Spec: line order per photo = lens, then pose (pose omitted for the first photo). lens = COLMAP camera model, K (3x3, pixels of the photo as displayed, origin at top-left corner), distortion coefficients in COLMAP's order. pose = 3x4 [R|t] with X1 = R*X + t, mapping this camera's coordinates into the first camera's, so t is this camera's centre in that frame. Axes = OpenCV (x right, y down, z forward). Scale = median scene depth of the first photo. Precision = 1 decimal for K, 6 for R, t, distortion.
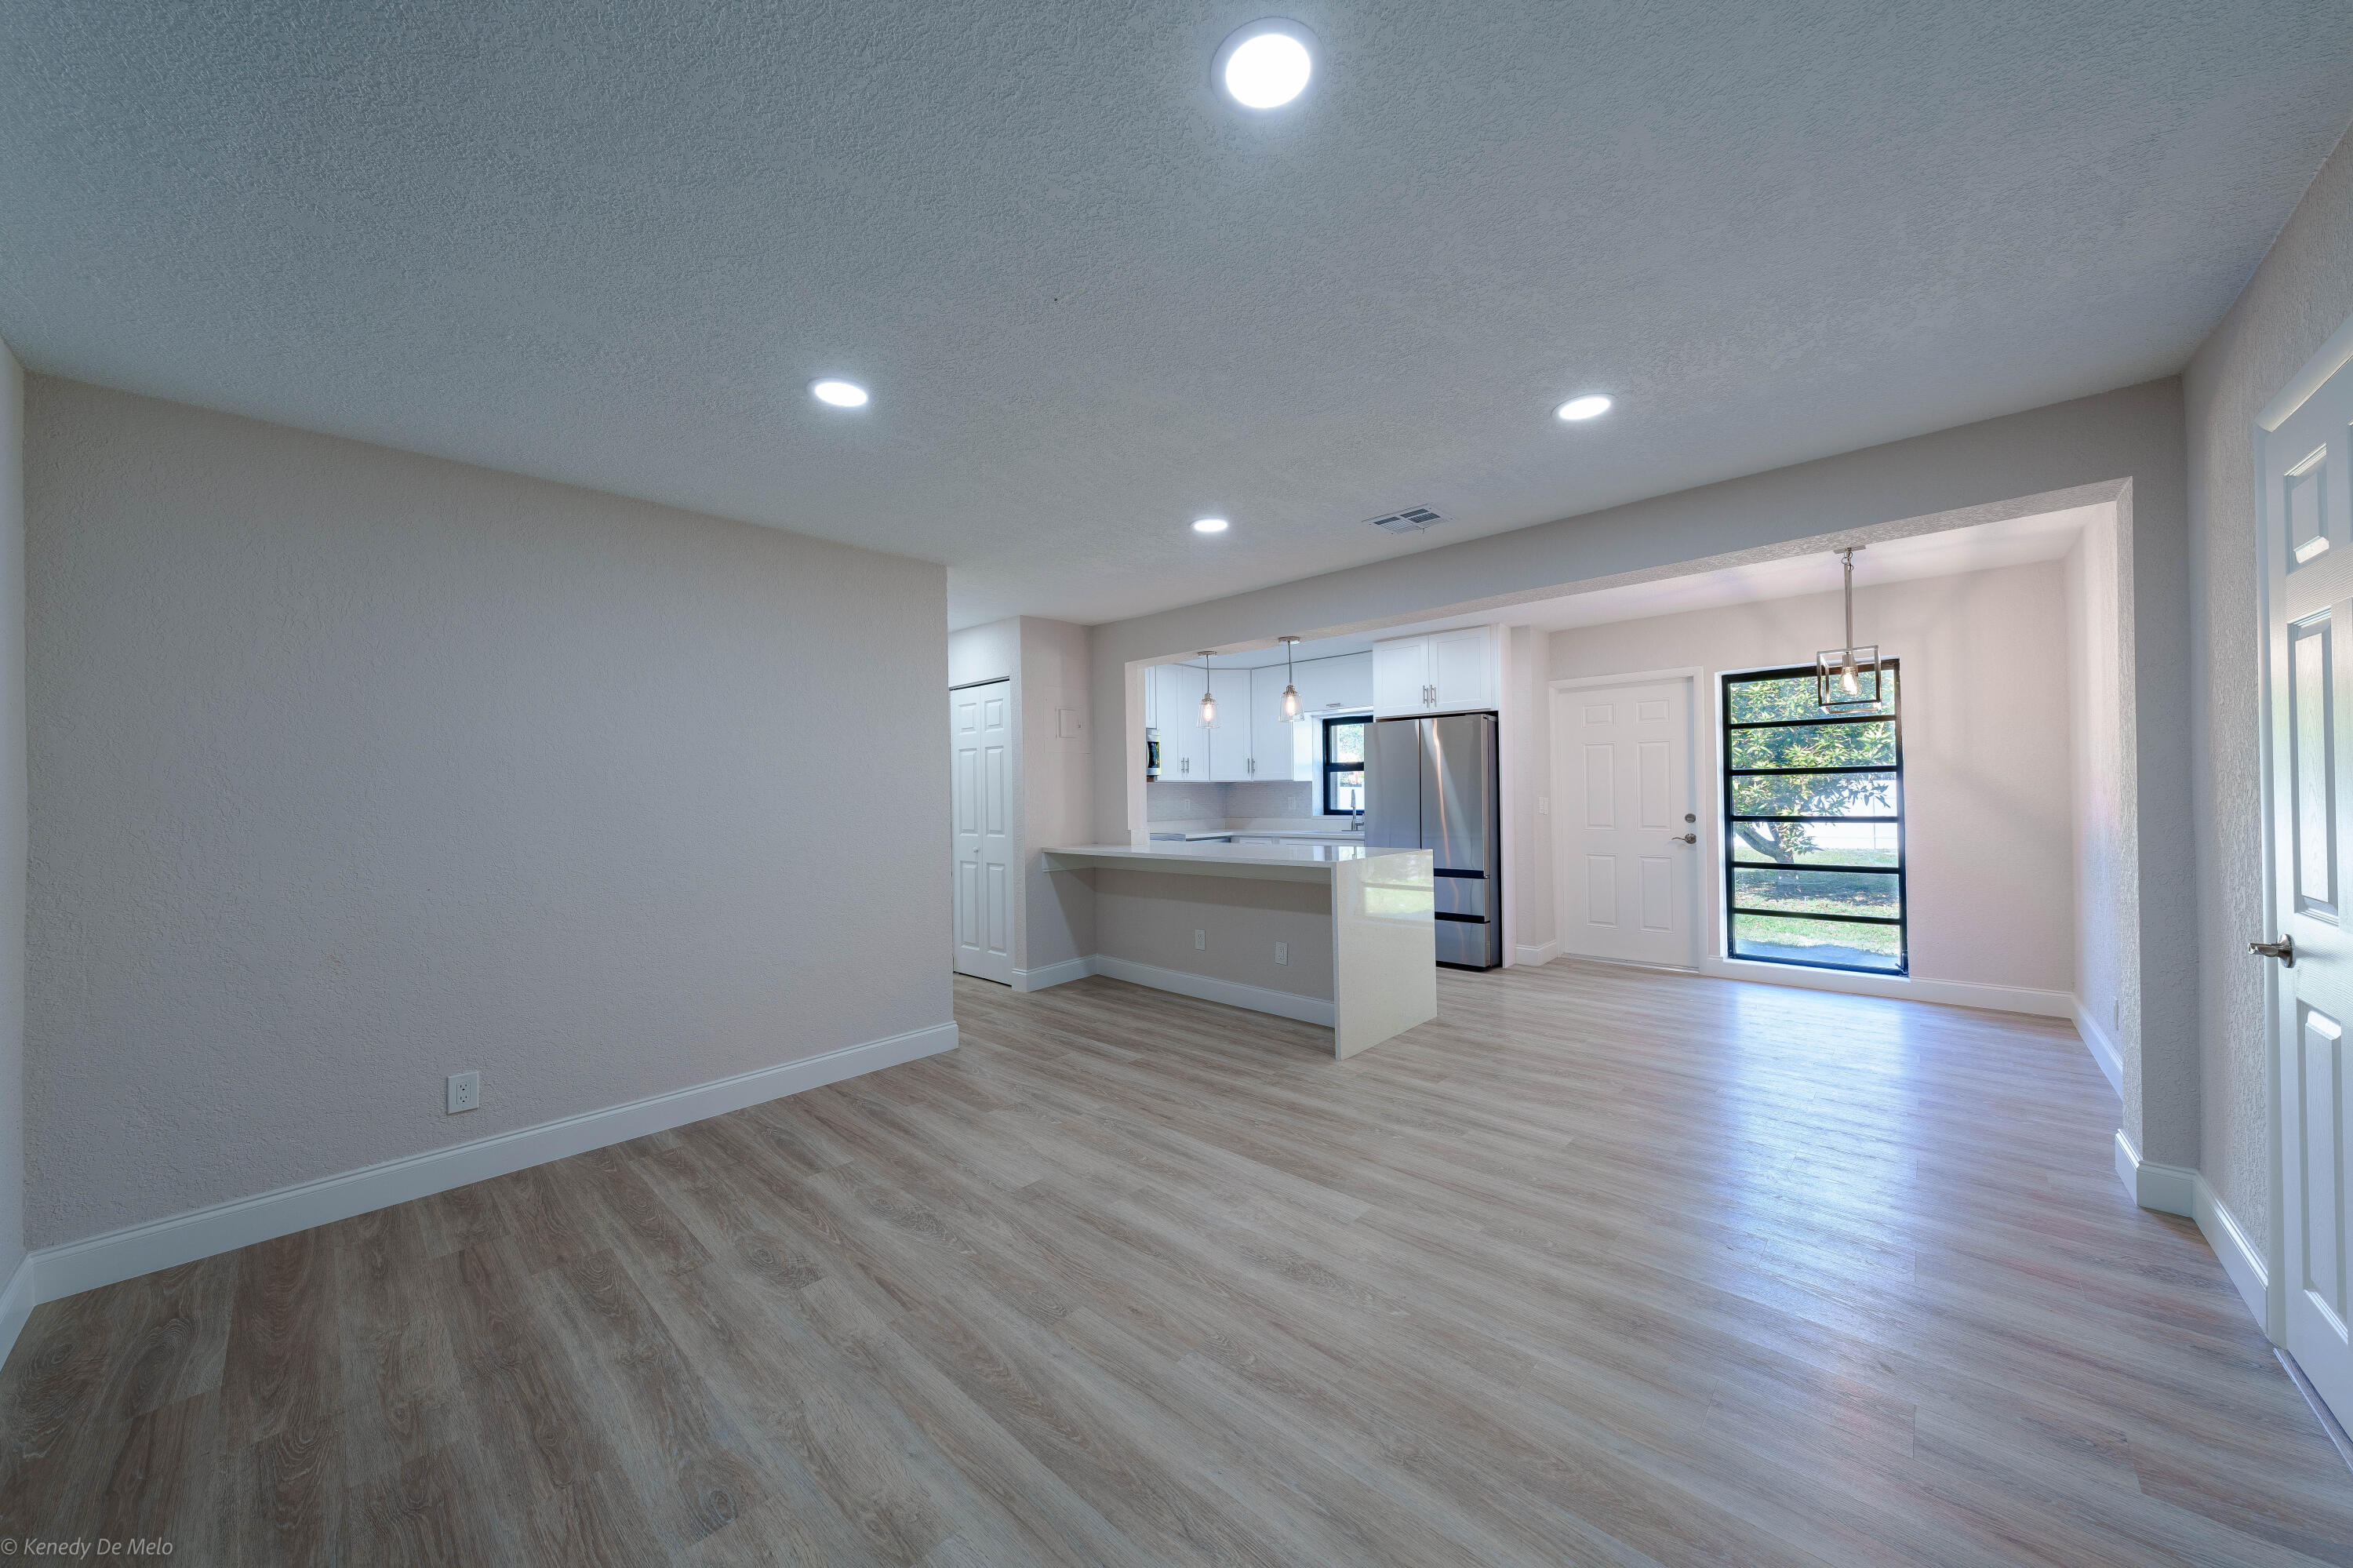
lens RADIAL K [[814.1, 0, 1183.5], [0, 814.1, 779.1], [0, 0, 1]] dist [-0.002969, 0.000135]
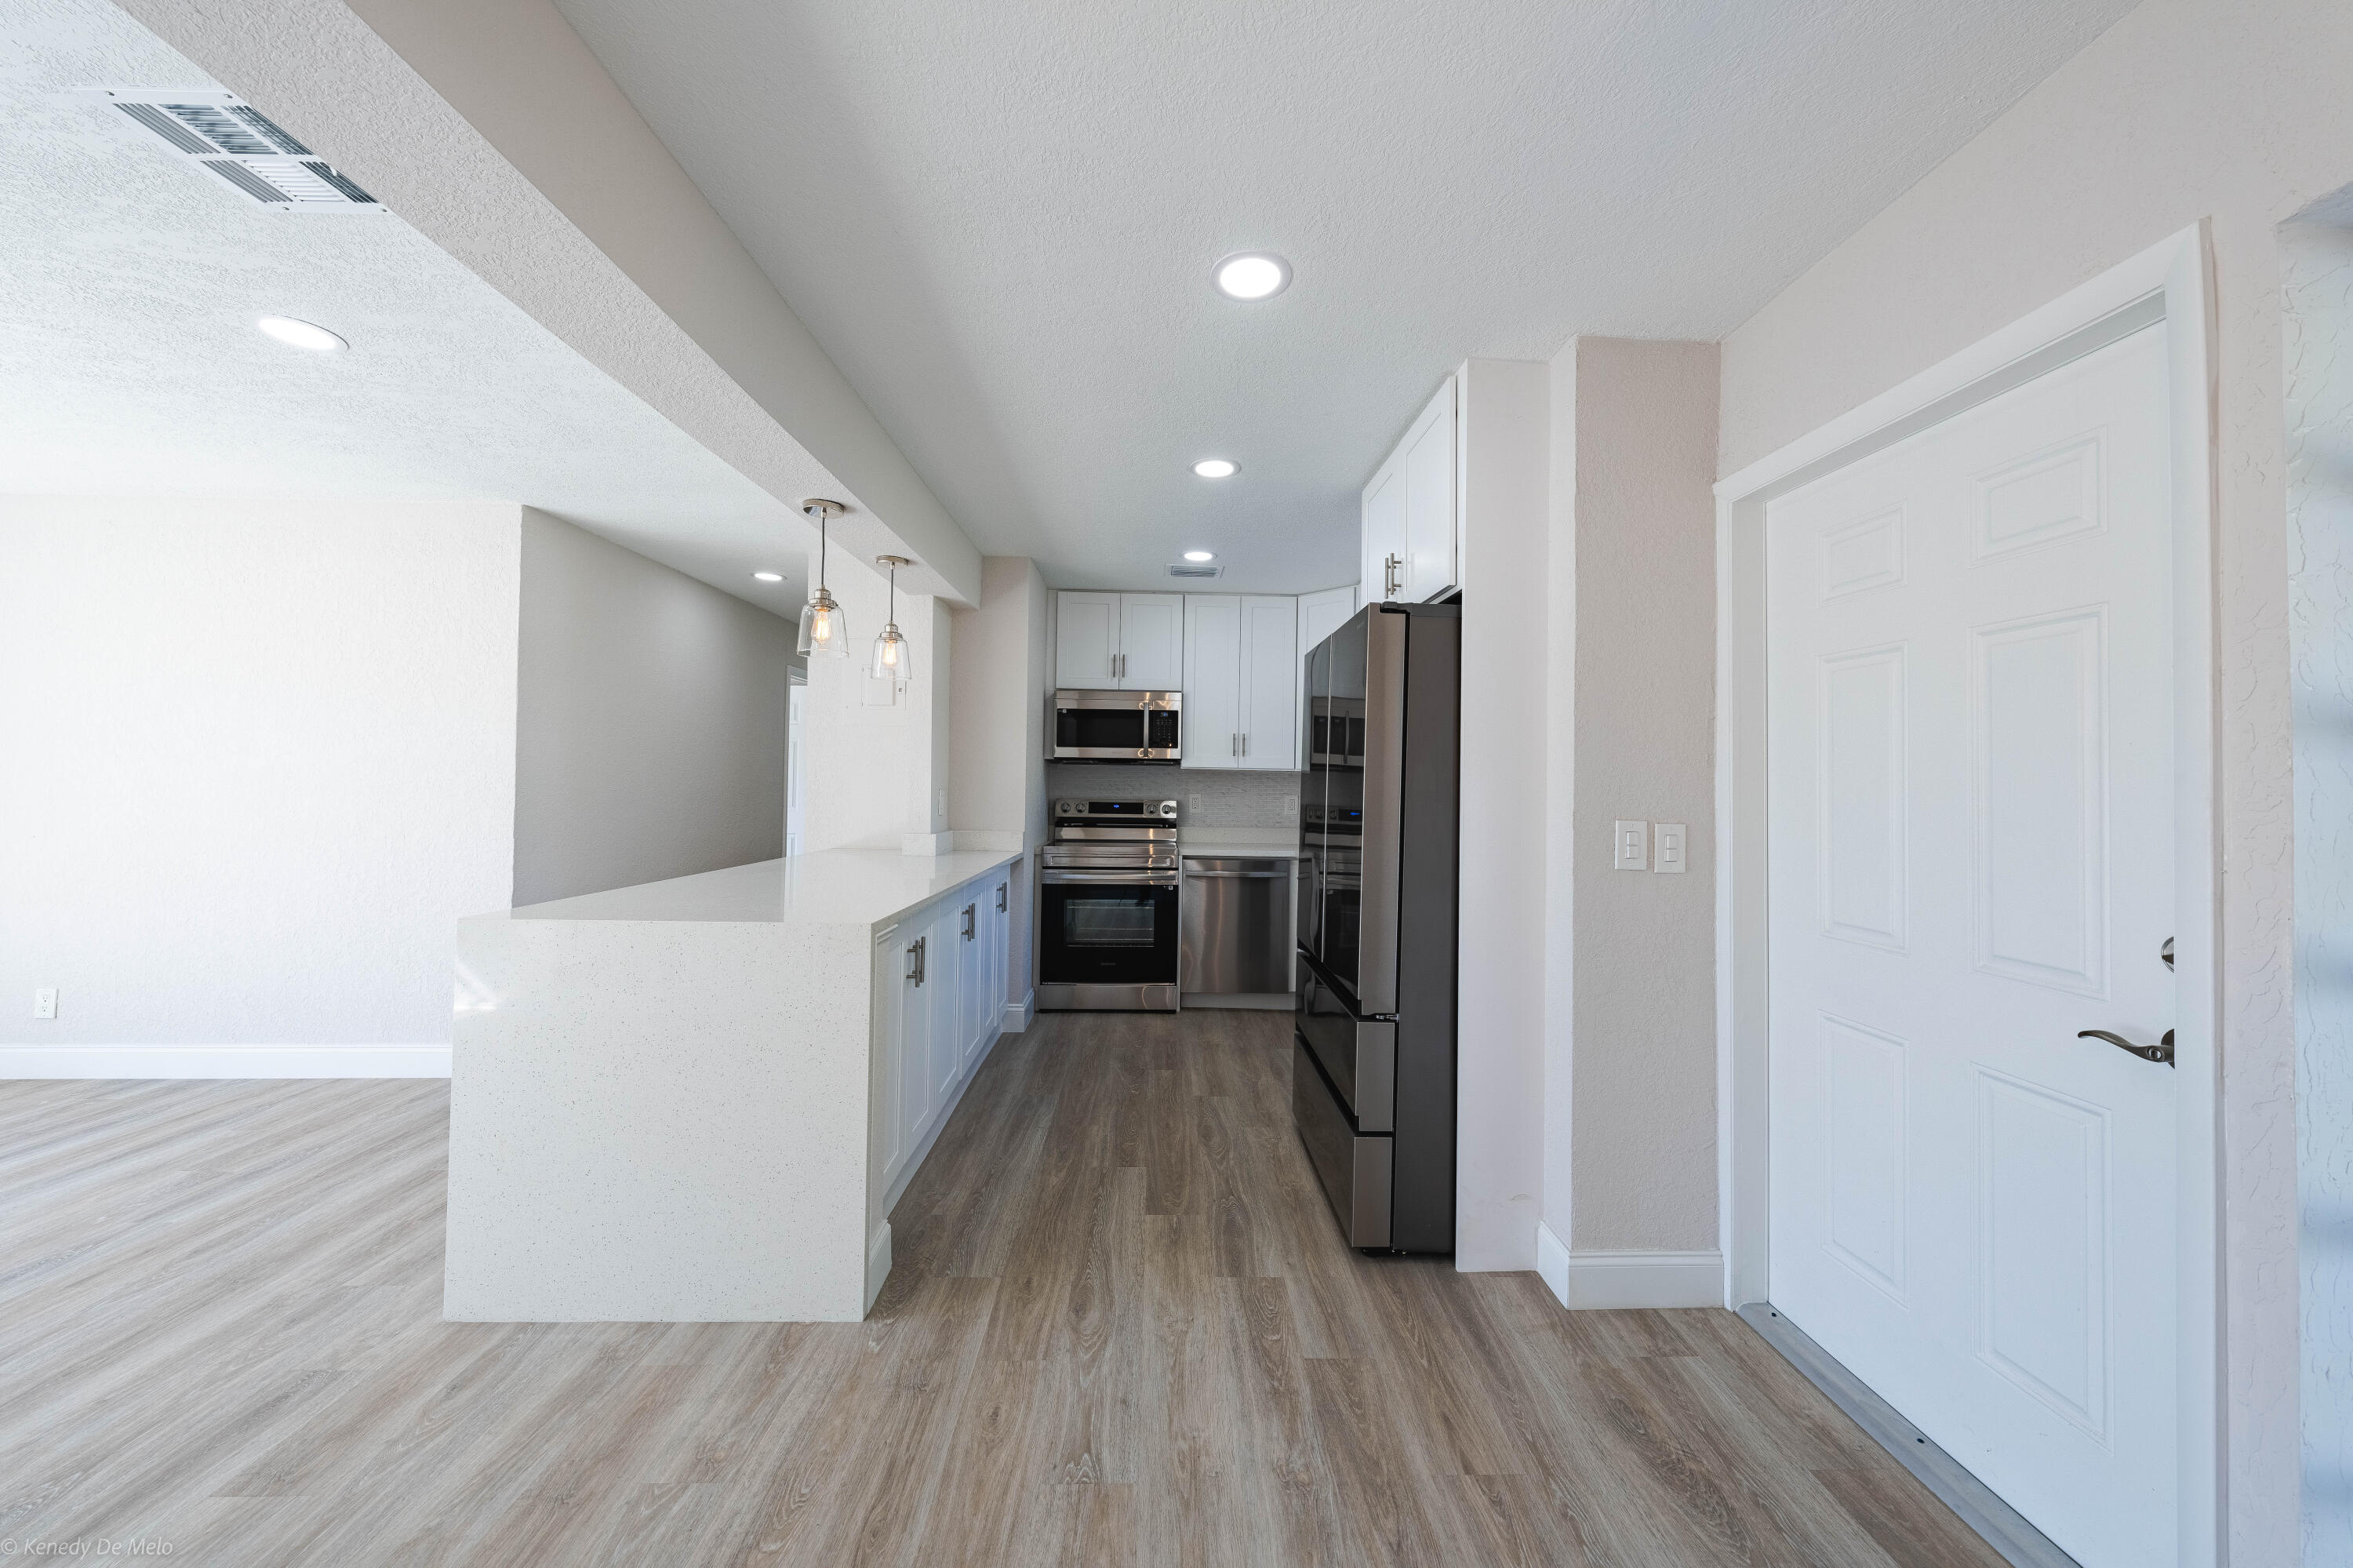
lens RADIAL K [[814.1, 0, 1184.9], [0, 814.1, 771.3], [0, 0, 1]] dist [-0.002969, 0.000135]
pose [[0.704852, 0.014447, -0.709207, 0.825715], [-0.012965, 0.999888, 0.007483, 0.000175], [0.709236, 0.003921, 0.704960, 0.931654]]
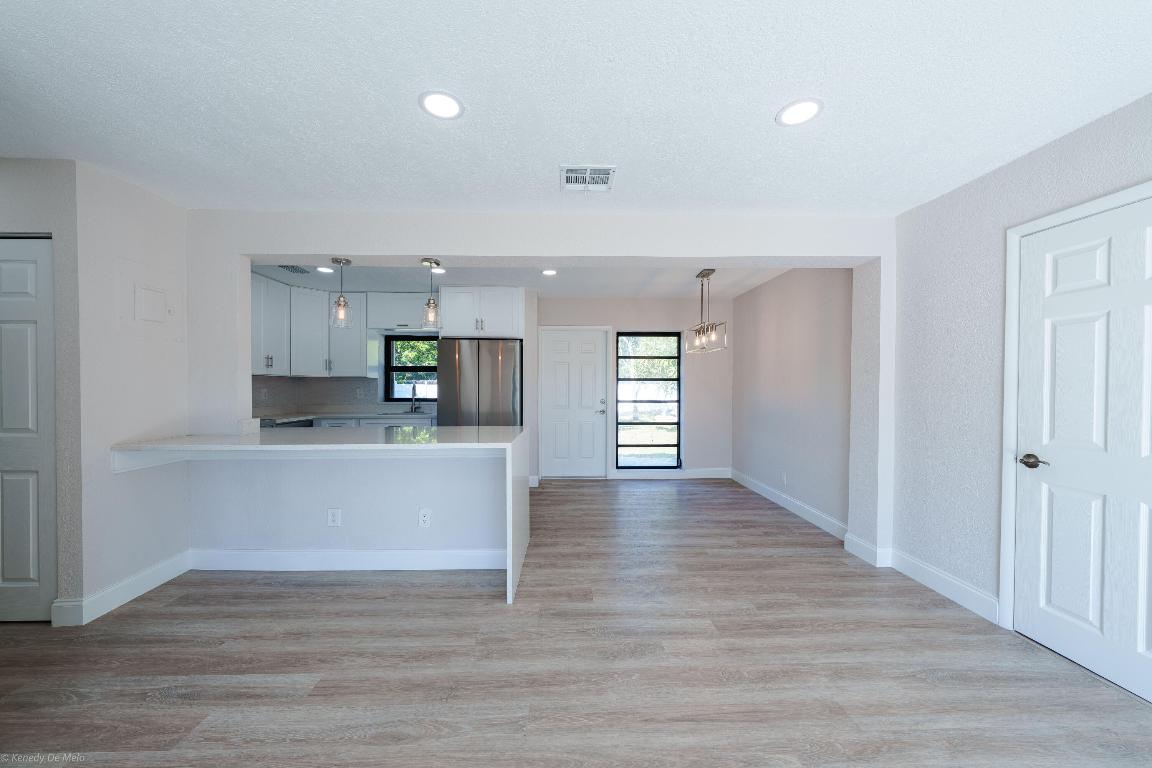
lens RADIAL K [[398.5, 0, 576.7], [0, 398.5, 387.0], [0, 0, 1]] dist [-0.002969, 0.000135]
pose [[0.714510, 0.012427, 0.699515, -0.157838], [-0.024344, 0.999678, 0.007107, 0.009602], [-0.699202, -0.022107, 0.714582, 0.484999]]
